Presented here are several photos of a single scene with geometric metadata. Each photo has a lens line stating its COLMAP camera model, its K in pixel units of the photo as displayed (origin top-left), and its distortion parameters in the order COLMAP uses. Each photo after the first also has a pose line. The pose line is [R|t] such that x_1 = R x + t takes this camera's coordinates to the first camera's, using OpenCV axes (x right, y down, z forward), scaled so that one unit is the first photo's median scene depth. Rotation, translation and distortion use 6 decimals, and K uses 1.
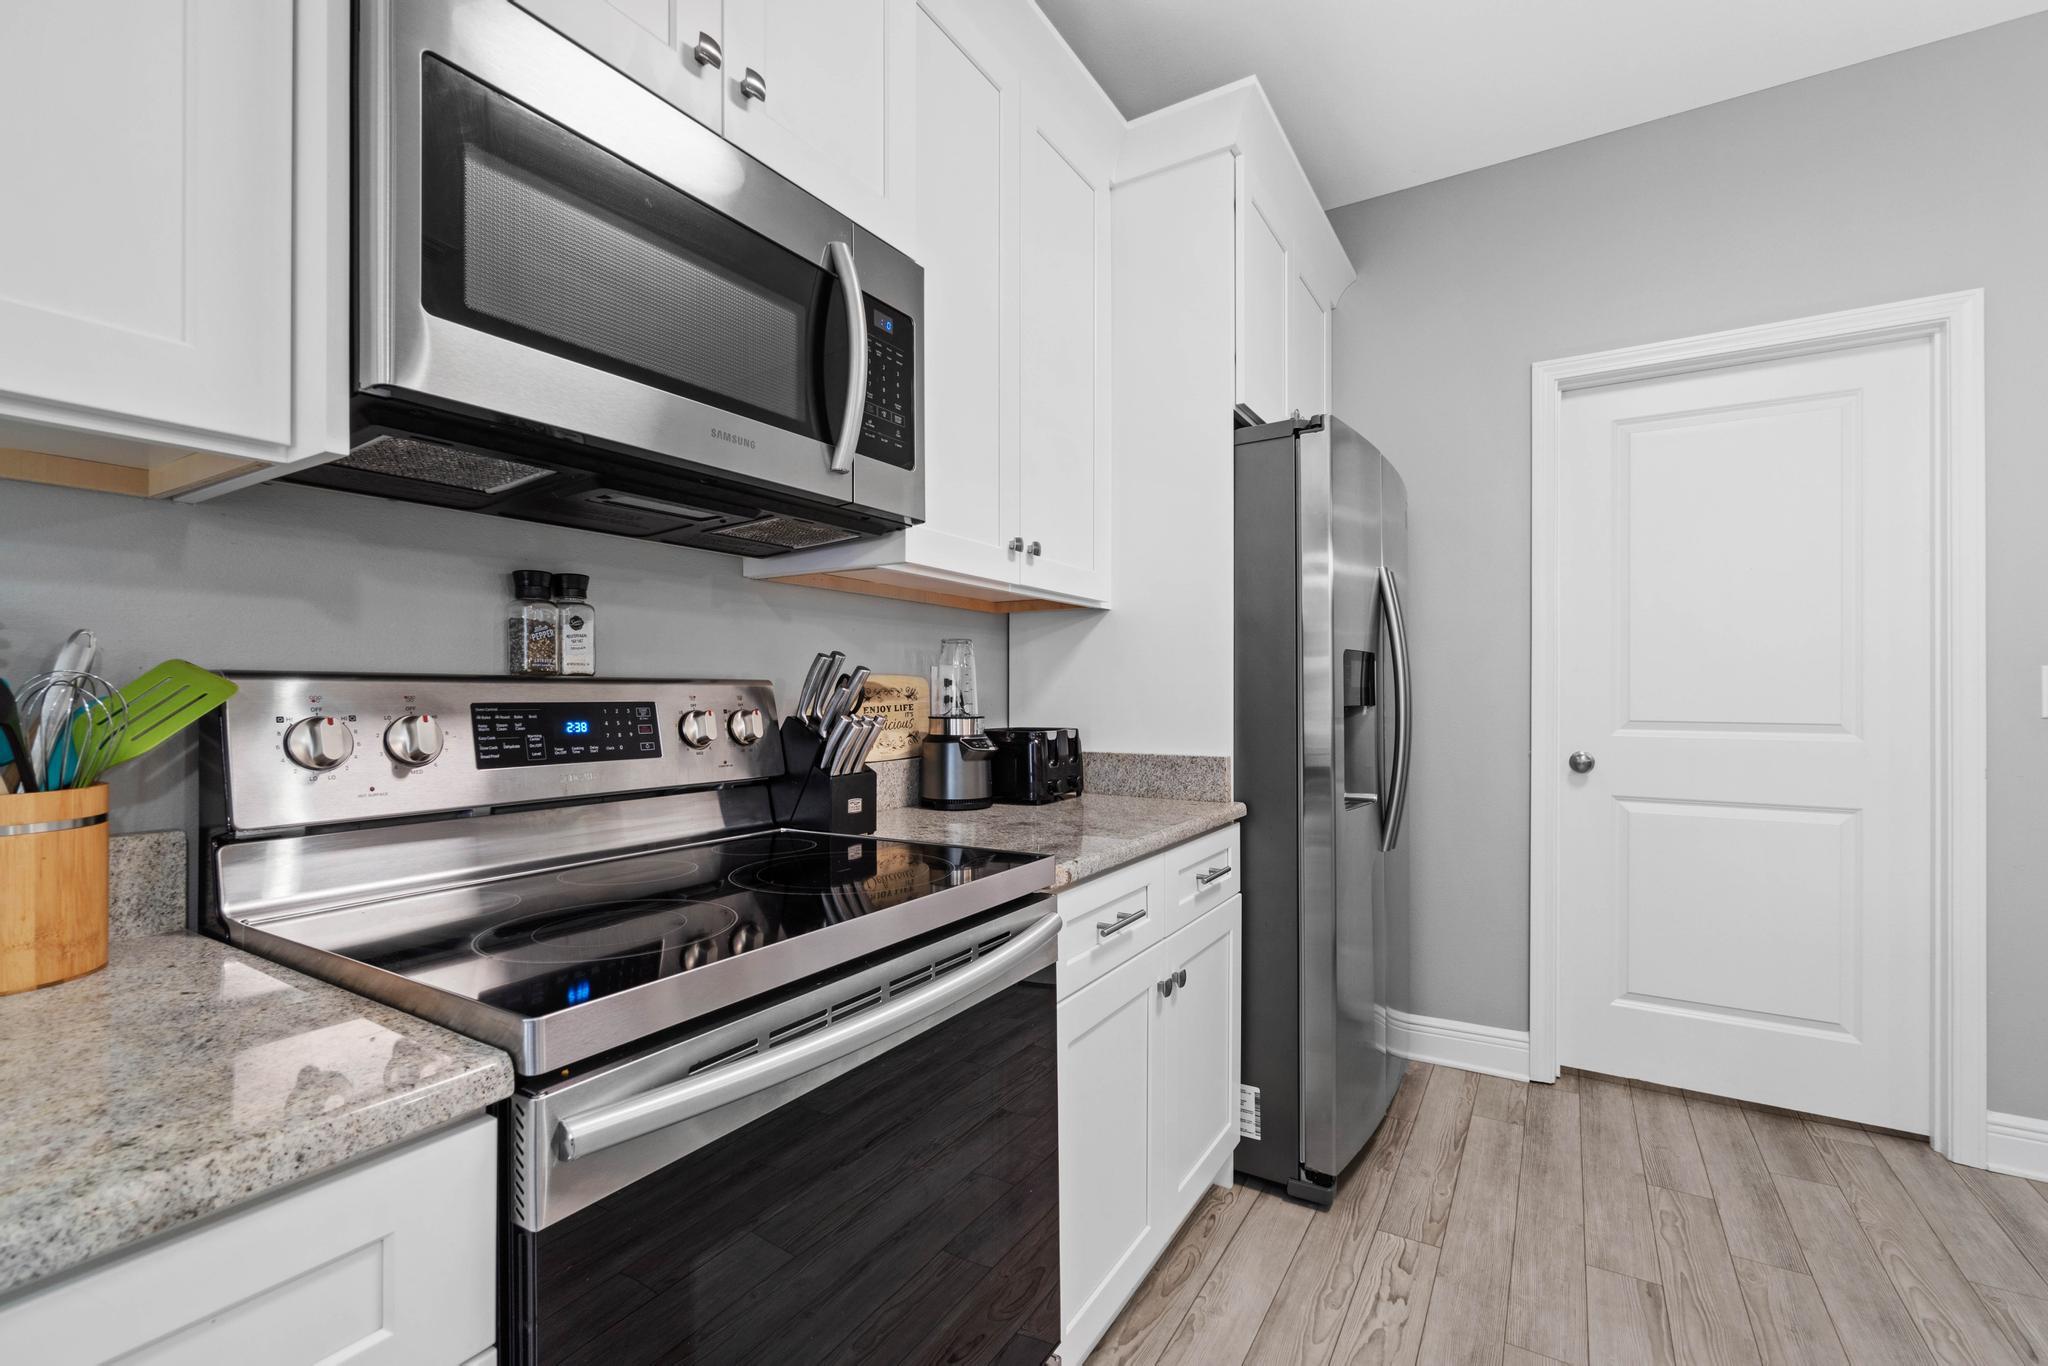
lens RADIAL K [[897.5, 0, 1015.5], [0, 897.5, 686.5], [0, 0, 1]] dist [-0.005109, 0.002192]
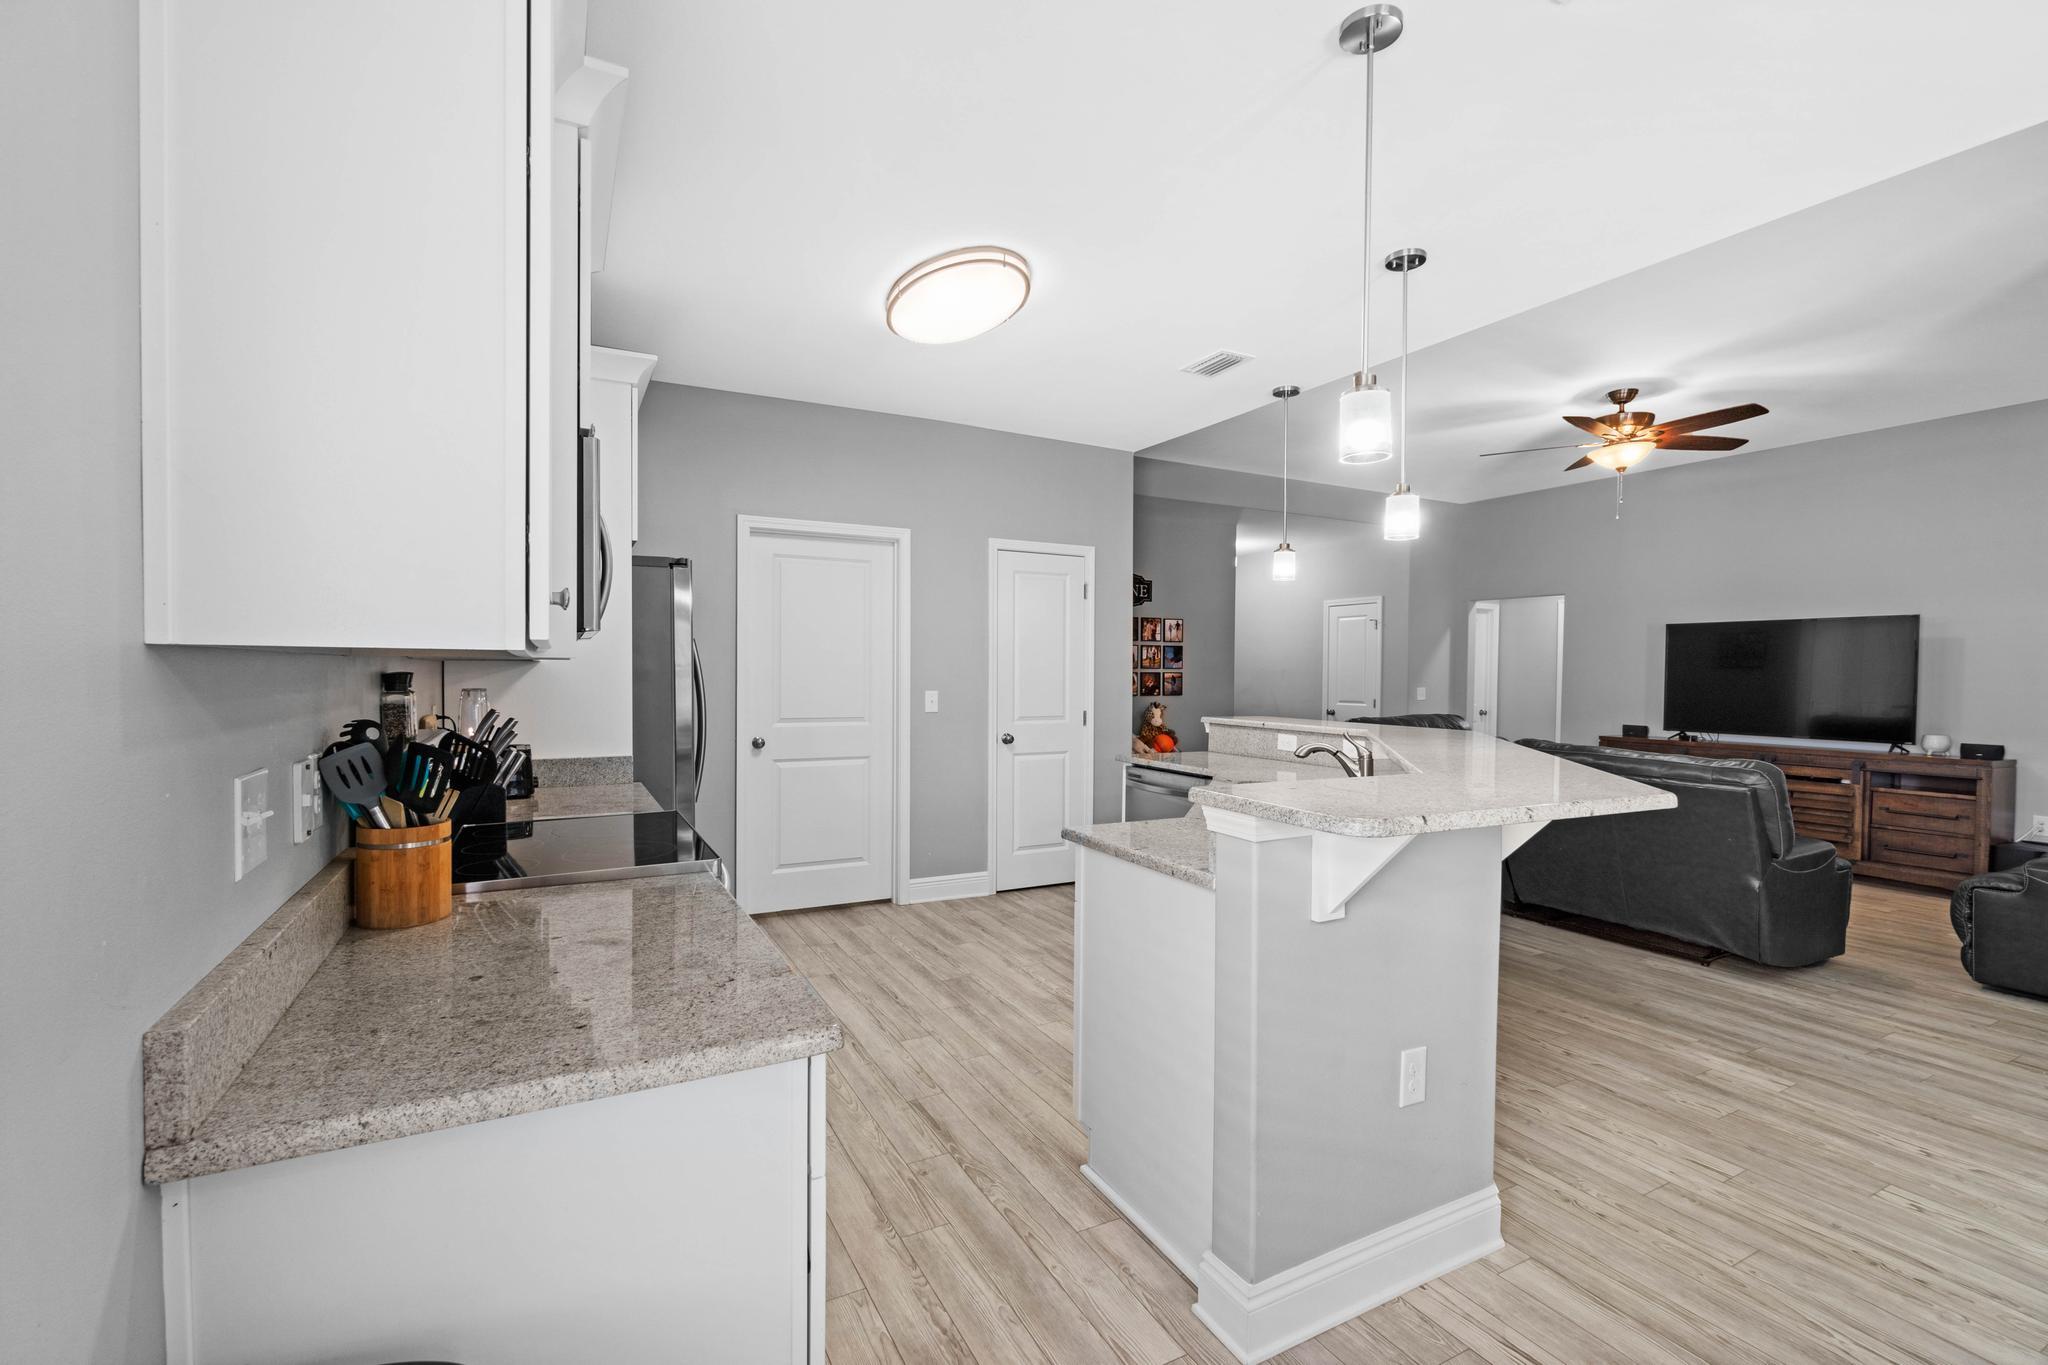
lens RADIAL K [[897.5, 0, 1008.8], [0, 897.5, 680.9], [0, 0, 1]] dist [-0.005109, 0.002192]
pose [[0.515275, -0.008799, 0.856980, -0.862099], [-0.008198, 0.999851, 0.015196, -0.094322], [-0.856986, -0.014856, 0.515126, -0.467951]]
